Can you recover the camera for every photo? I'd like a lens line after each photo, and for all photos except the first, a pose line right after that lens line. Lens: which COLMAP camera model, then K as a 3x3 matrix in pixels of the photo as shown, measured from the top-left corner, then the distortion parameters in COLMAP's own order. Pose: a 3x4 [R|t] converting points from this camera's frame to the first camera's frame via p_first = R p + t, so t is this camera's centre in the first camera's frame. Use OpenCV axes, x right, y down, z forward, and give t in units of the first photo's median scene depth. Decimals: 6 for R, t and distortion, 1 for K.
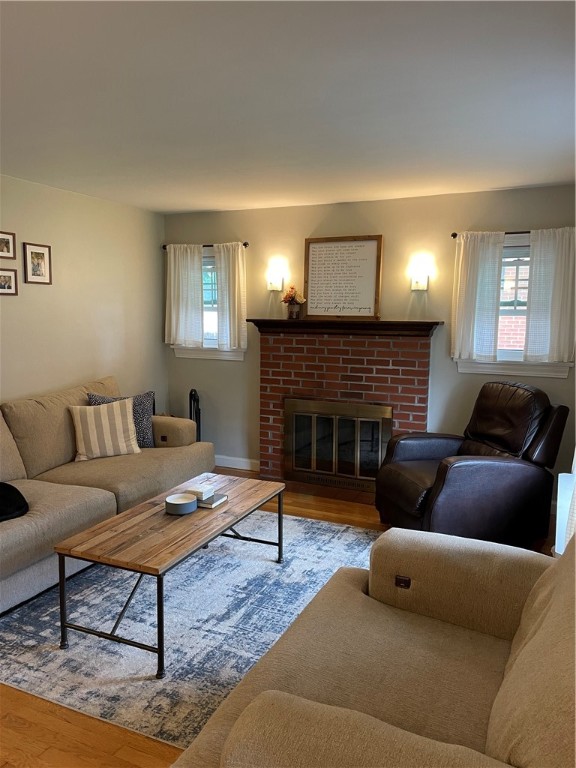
lens RADIAL K [[583.0, 0, 286.0], [0, 583.0, 381.2], [0, 0, 1]] dist [0.086835, -0.107678]
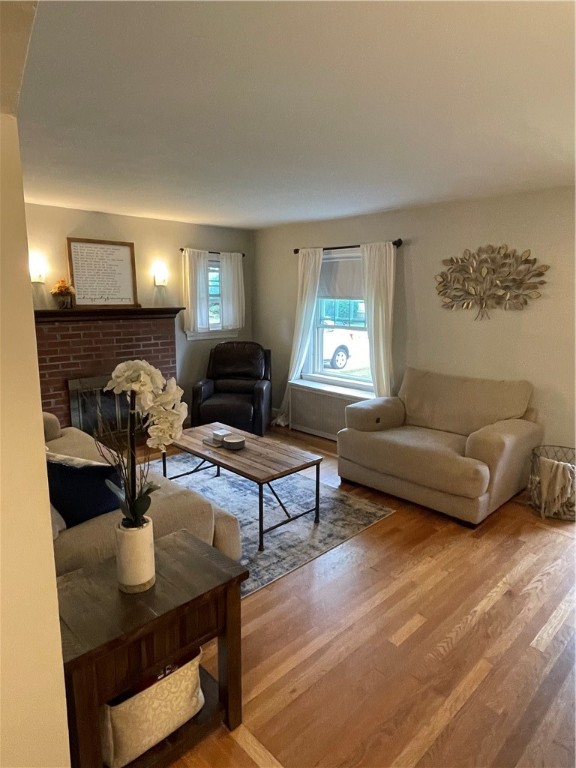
lens RADIAL K [[476.7, 0, 290.9], [0, 476.7, 386.8], [0, 0, 1]] dist [-0.009502, -0.000347]
pose [[0.349193, -0.177712, 0.920045, -0.747714], [0.118582, 0.982339, 0.144738, -0.042757], [-0.929518, 0.058559, 0.364099, 0.294305]]
